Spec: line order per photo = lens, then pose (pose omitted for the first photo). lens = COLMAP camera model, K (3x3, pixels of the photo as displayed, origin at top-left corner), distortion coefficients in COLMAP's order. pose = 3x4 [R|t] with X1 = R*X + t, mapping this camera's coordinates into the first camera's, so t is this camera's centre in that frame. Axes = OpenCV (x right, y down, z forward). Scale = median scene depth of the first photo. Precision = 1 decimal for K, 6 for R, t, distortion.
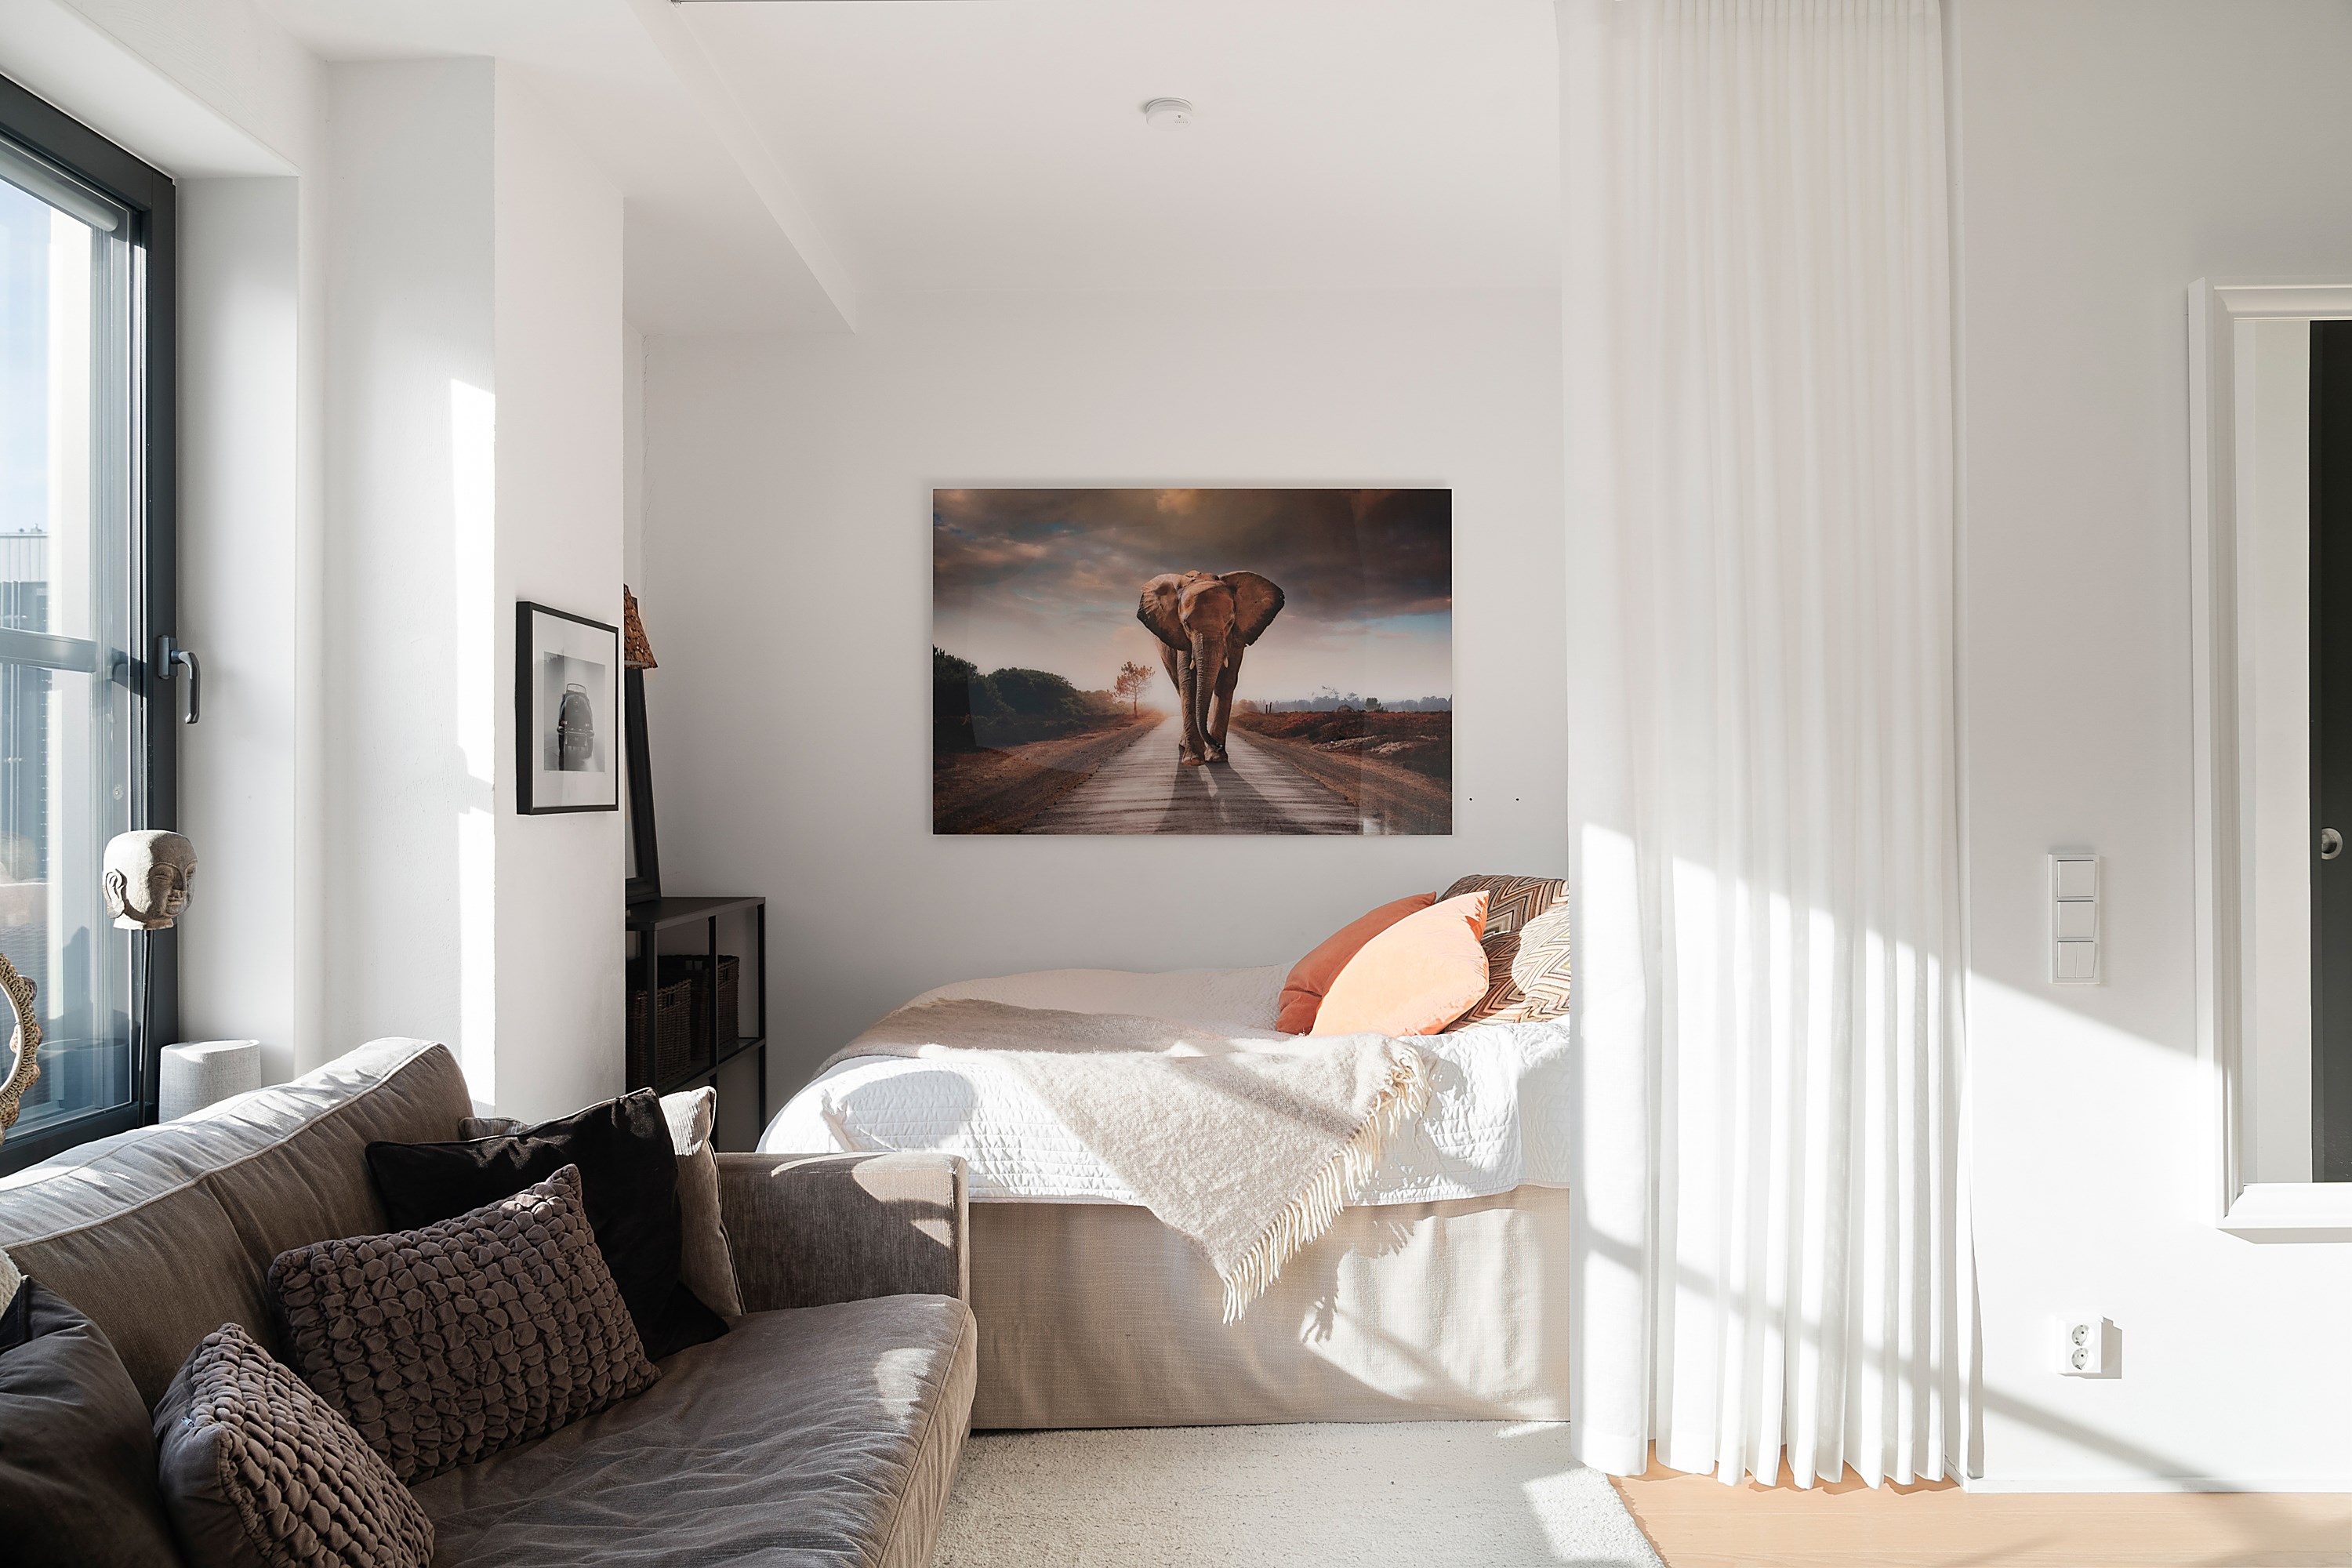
lens RADIAL K [[1638.5, 0, 1176.0], [0, 1638.5, 784.0], [0, 0, 1]] dist [-0.006324, -0.002117]
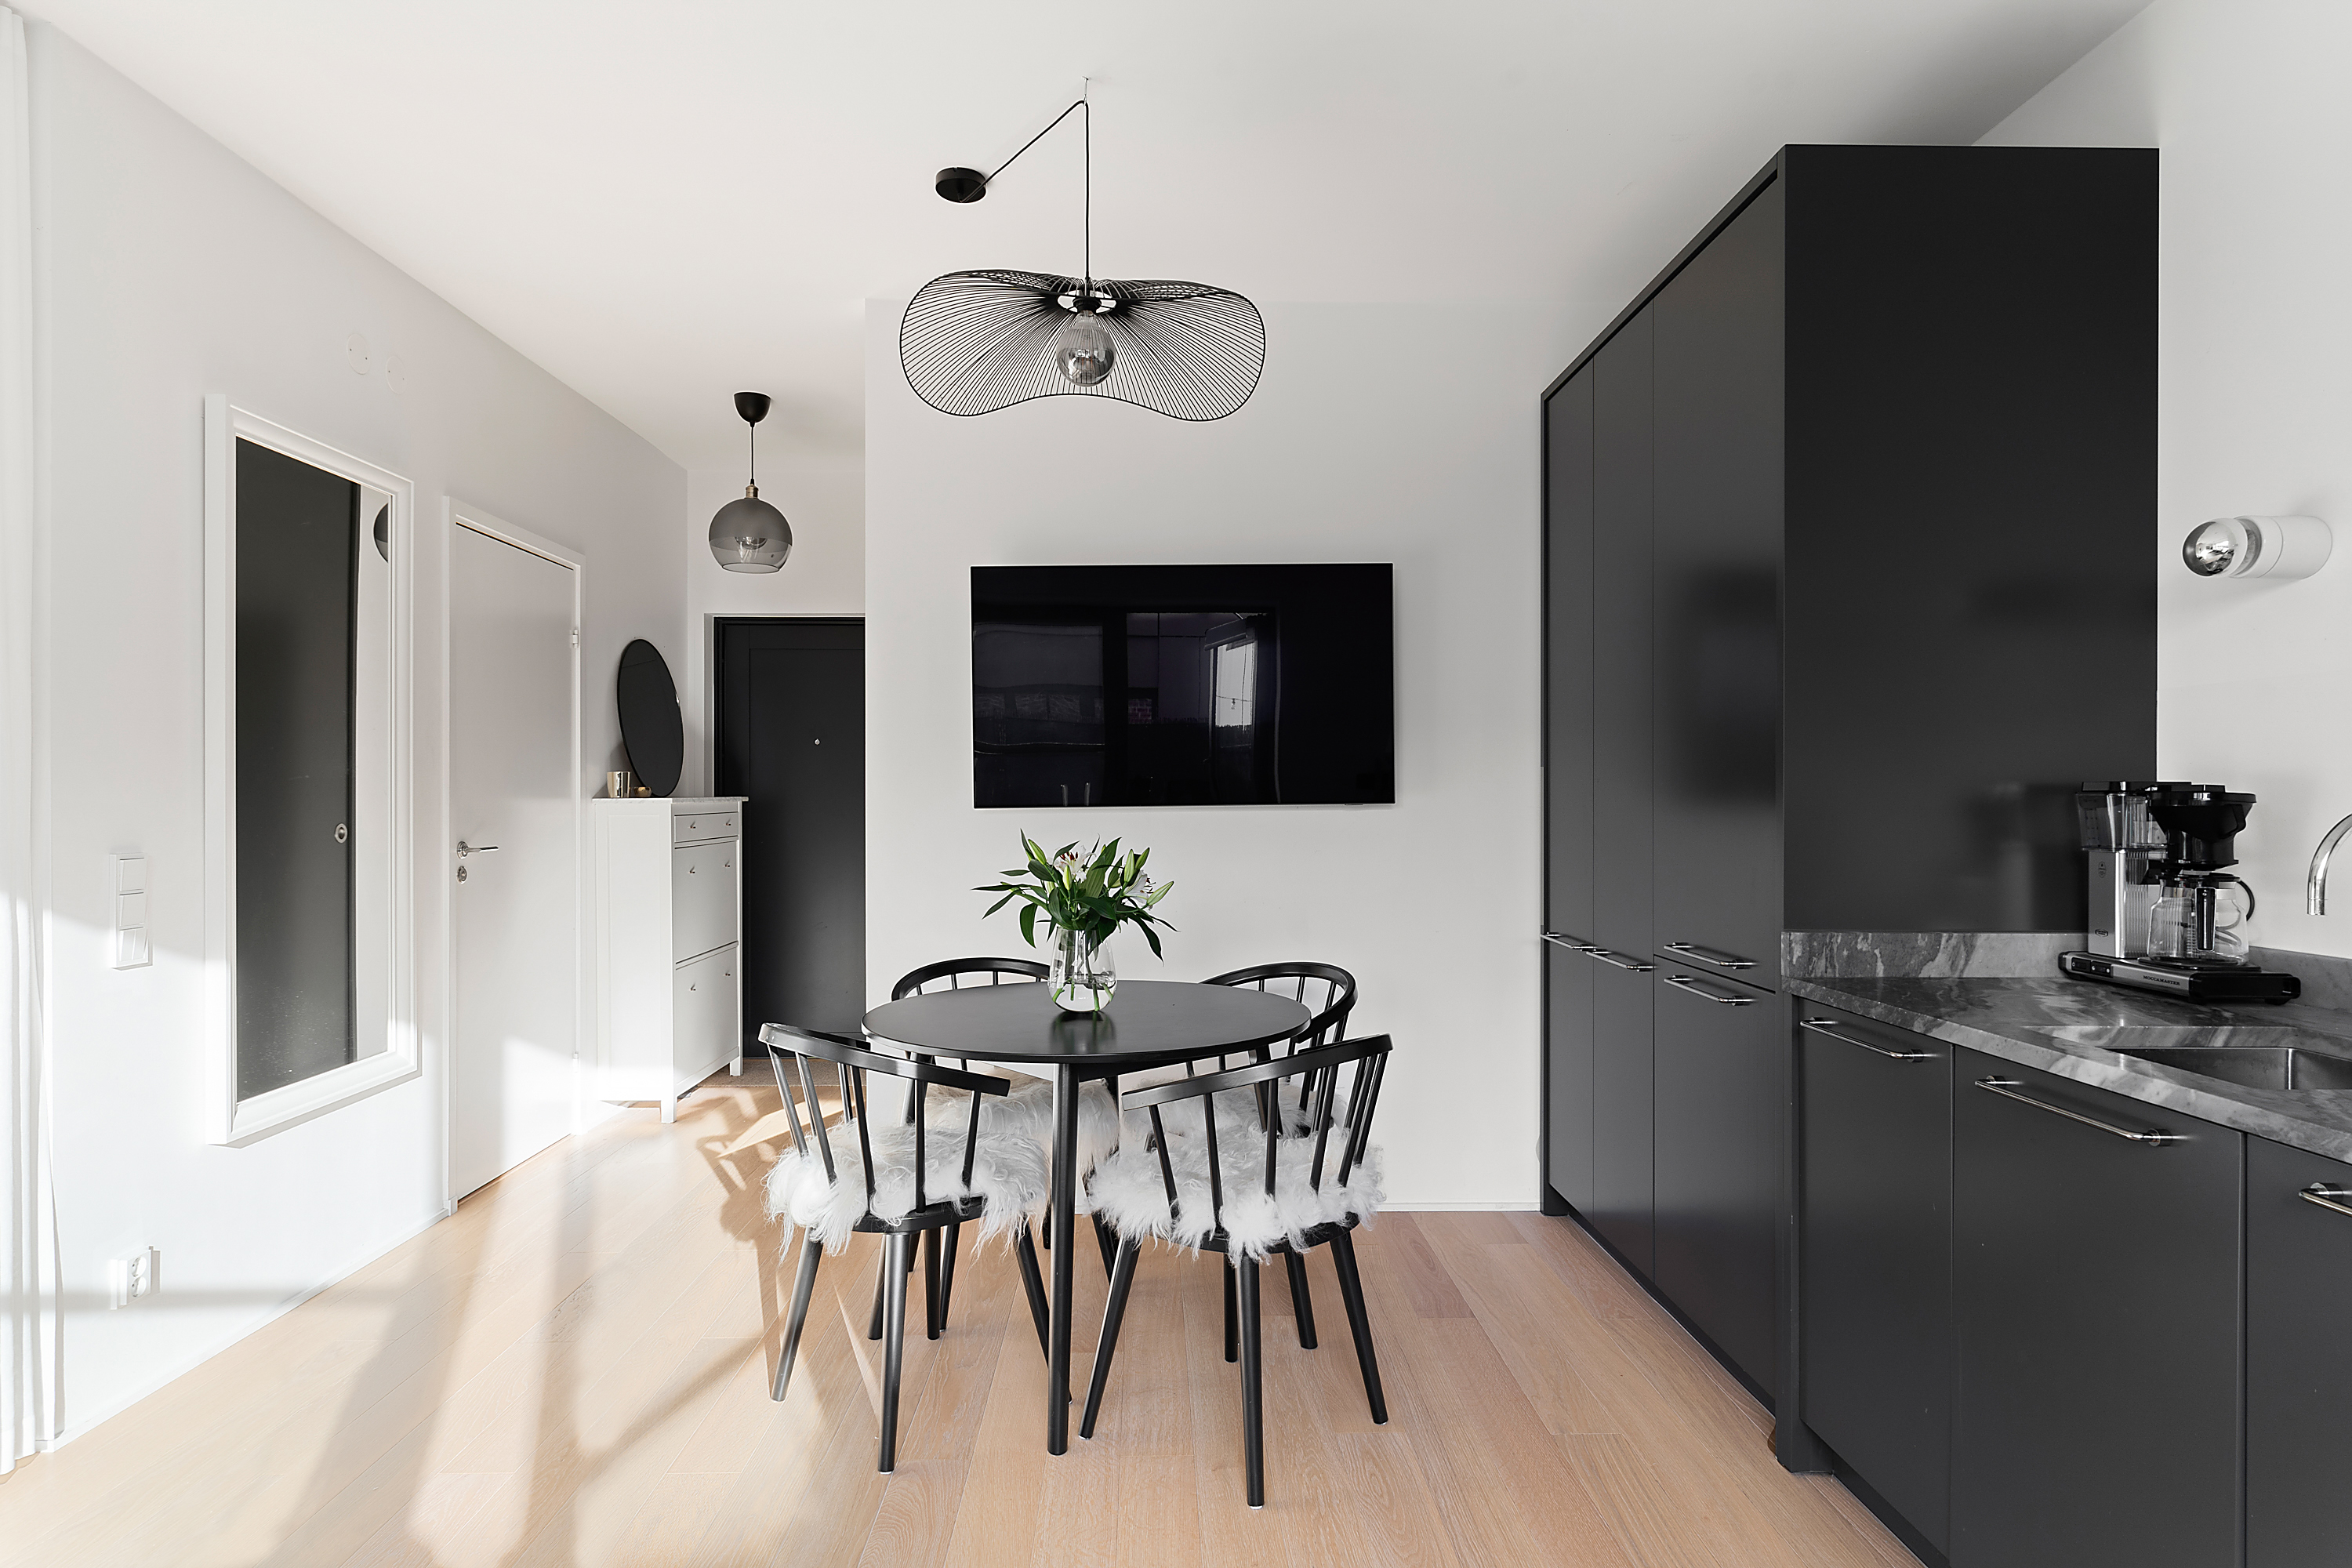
lens RADIAL K [[1323.6, 0, 1176.0], [0, 1323.6, 784.0], [0, 0, 1]] dist [0.007642, 0.003370]
pose [[-0.026222, 0.014987, 0.999544, -0.386187], [-0.001657, 0.999886, -0.015036, 0.007751], [-0.999655, -0.002050, -0.026194, 0.267709]]
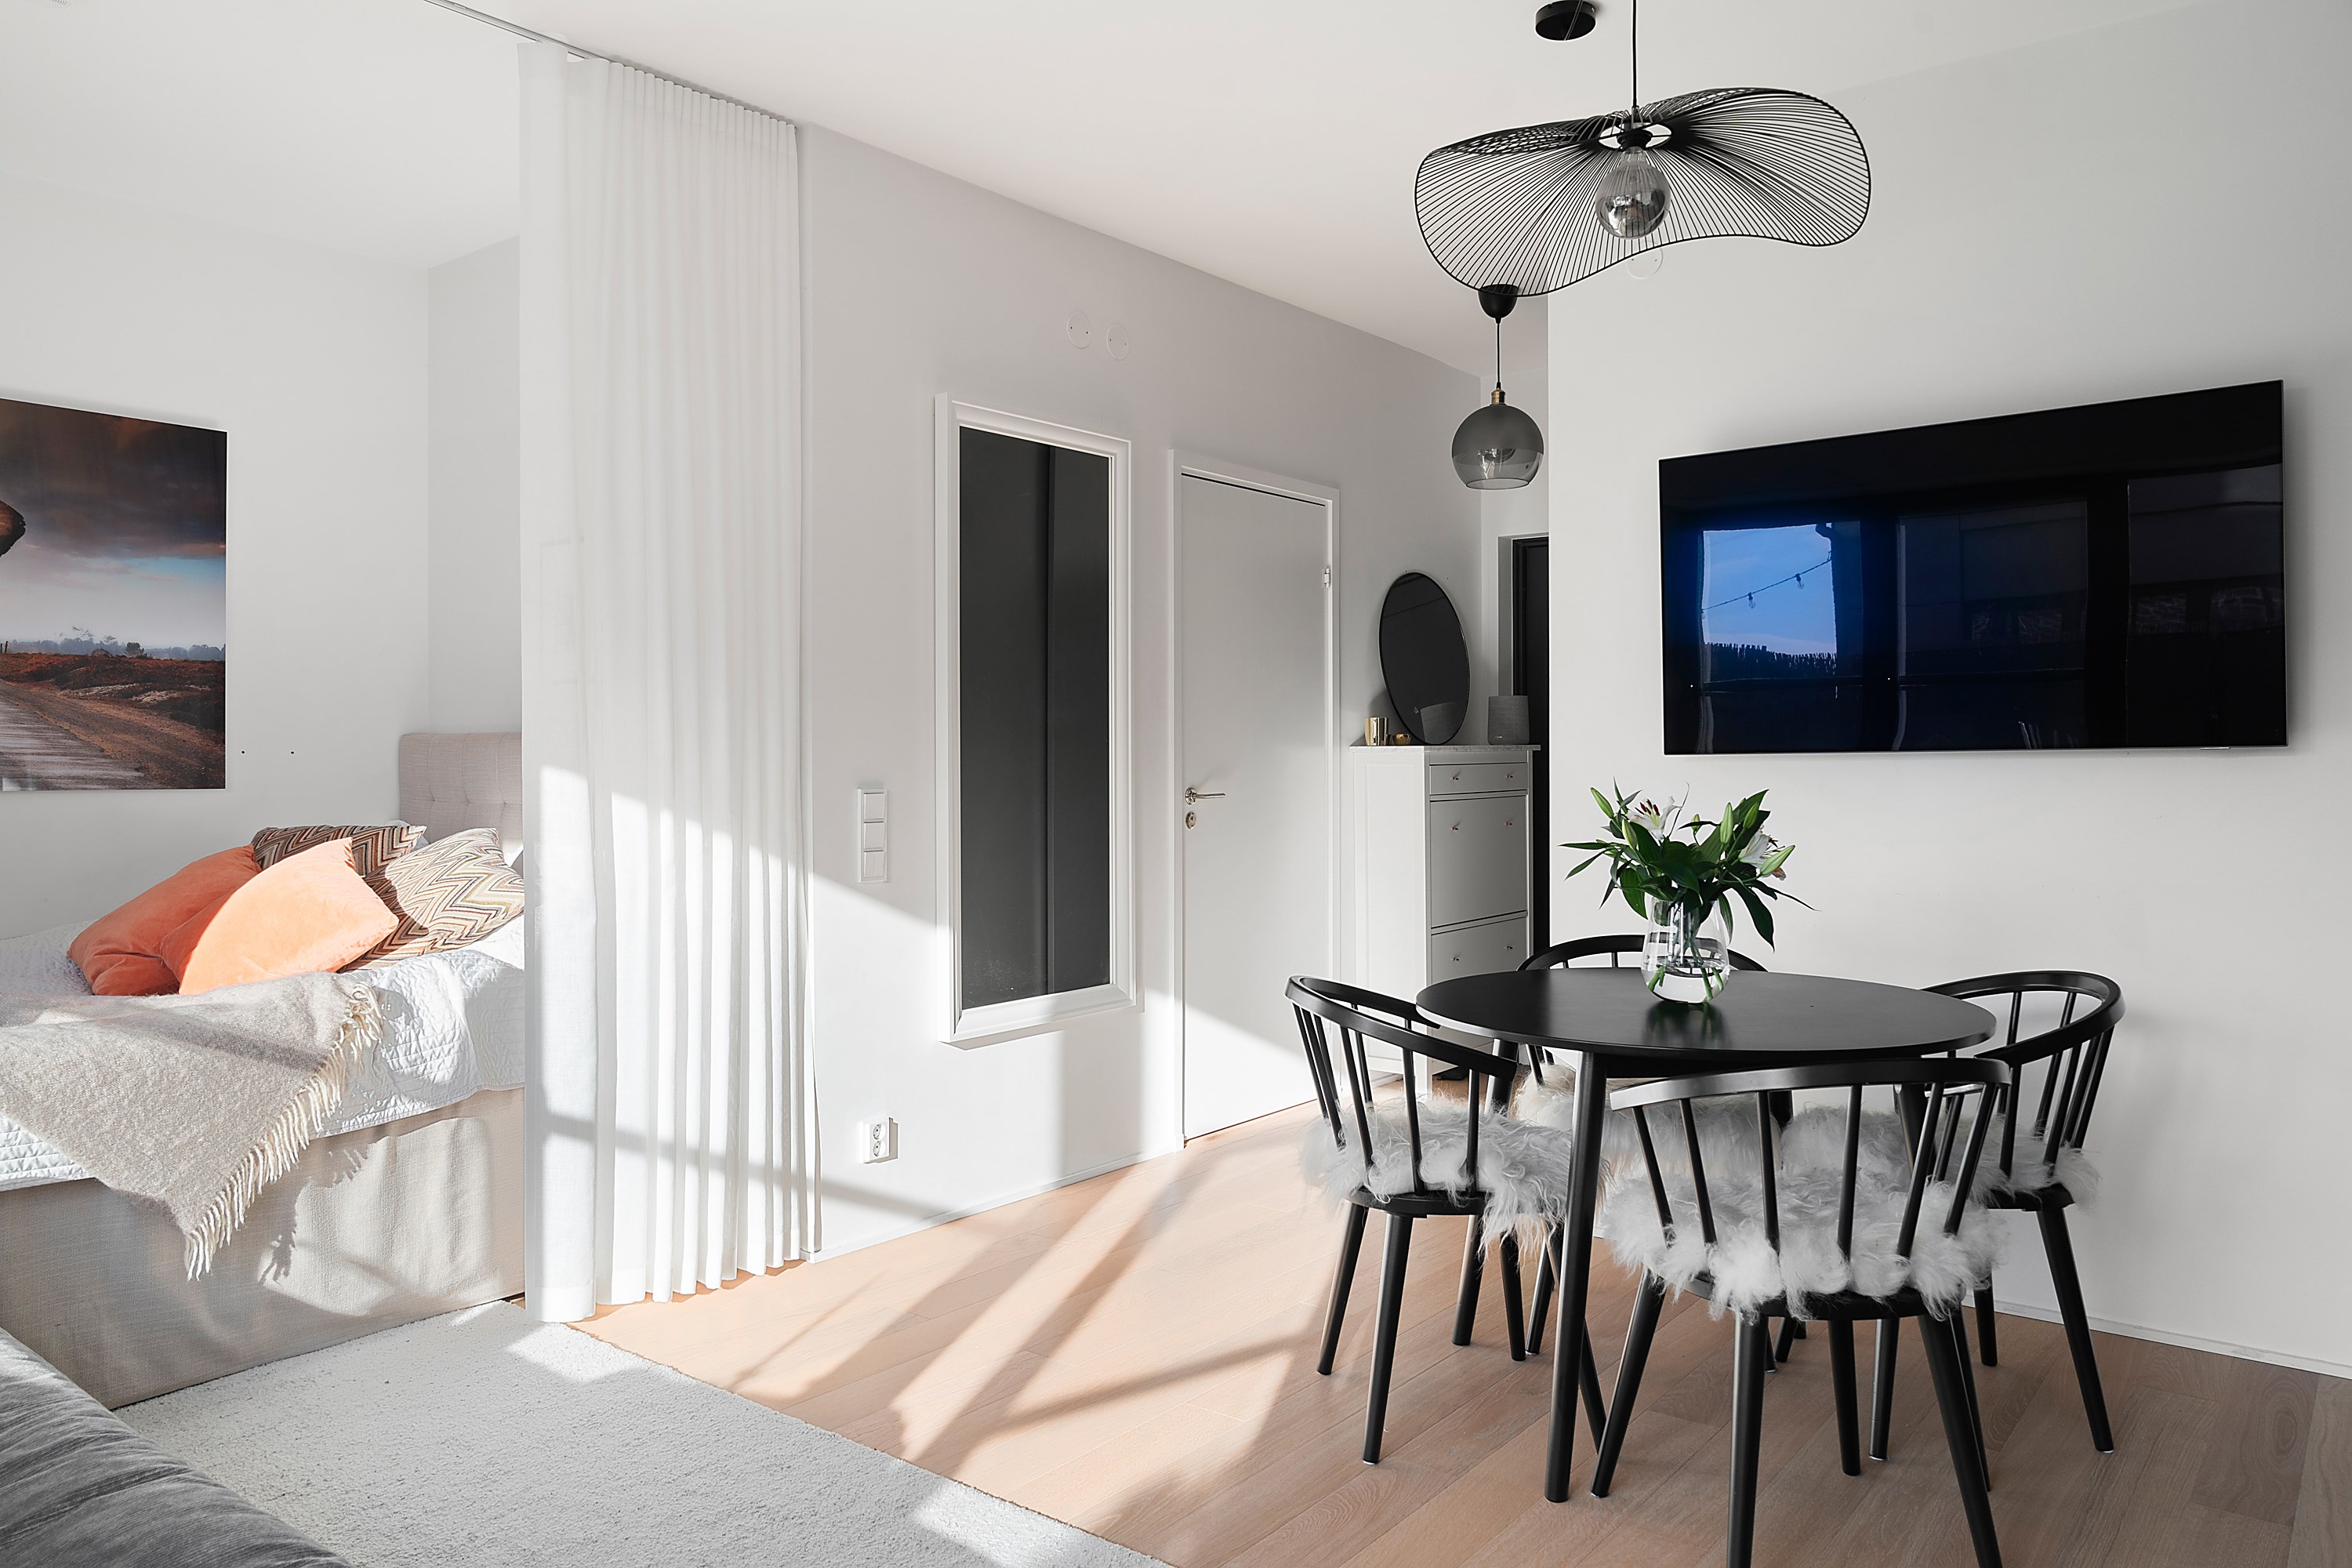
lens RADIAL K [[1663.0, 0, 1168.9], [0, 1663.0, 753.5], [0, 0, 1]] dist [-0.000797, 0.003284]
pose [[0.619226, 0.003922, 0.785203, -0.380214], [-0.003463, 0.999991, -0.002263, 0.015418], [-0.785205, -0.001318, 0.619234, -0.070038]]
